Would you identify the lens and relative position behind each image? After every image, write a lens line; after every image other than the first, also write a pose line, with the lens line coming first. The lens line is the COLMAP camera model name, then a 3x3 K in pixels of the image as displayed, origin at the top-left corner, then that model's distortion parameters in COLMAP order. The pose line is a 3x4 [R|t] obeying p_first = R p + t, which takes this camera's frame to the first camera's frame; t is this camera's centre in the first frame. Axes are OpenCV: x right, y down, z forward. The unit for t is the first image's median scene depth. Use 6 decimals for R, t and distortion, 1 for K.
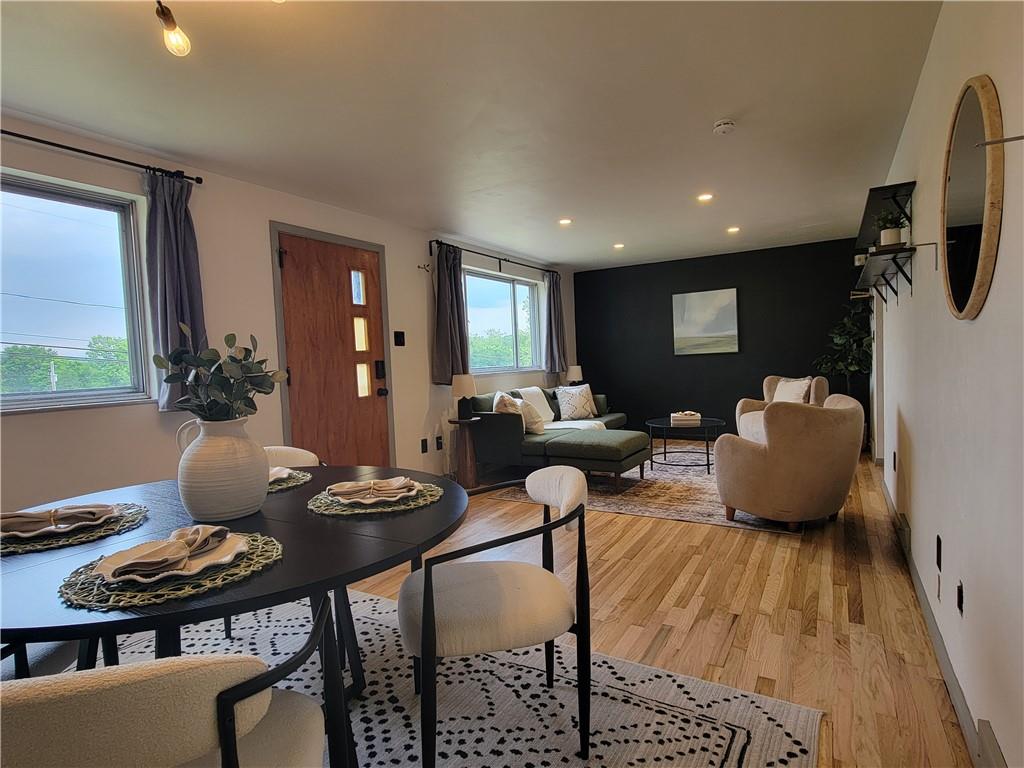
lens RADIAL K [[535.6, 0, 514.3], [0, 535.6, 385.9], [0, 0, 1]] dist [-0.005883, 0.000472]
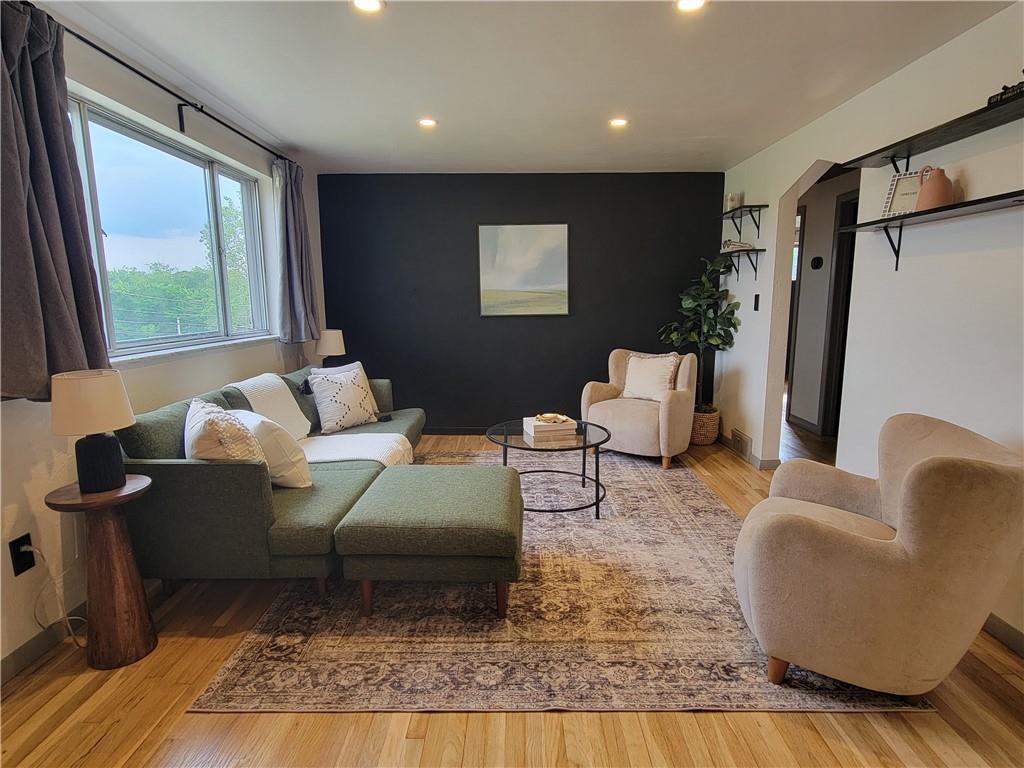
lens RADIAL K [[535.6, 0, 510.4], [0, 535.6, 382.8], [0, 0, 1]] dist [-0.005883, 0.000472]
pose [[0.859500, -0.044099, 0.509229, -0.030163], [-0.003452, 0.995748, 0.092057, -0.045160], [-0.511124, -0.080881, 0.855693, 0.494017]]
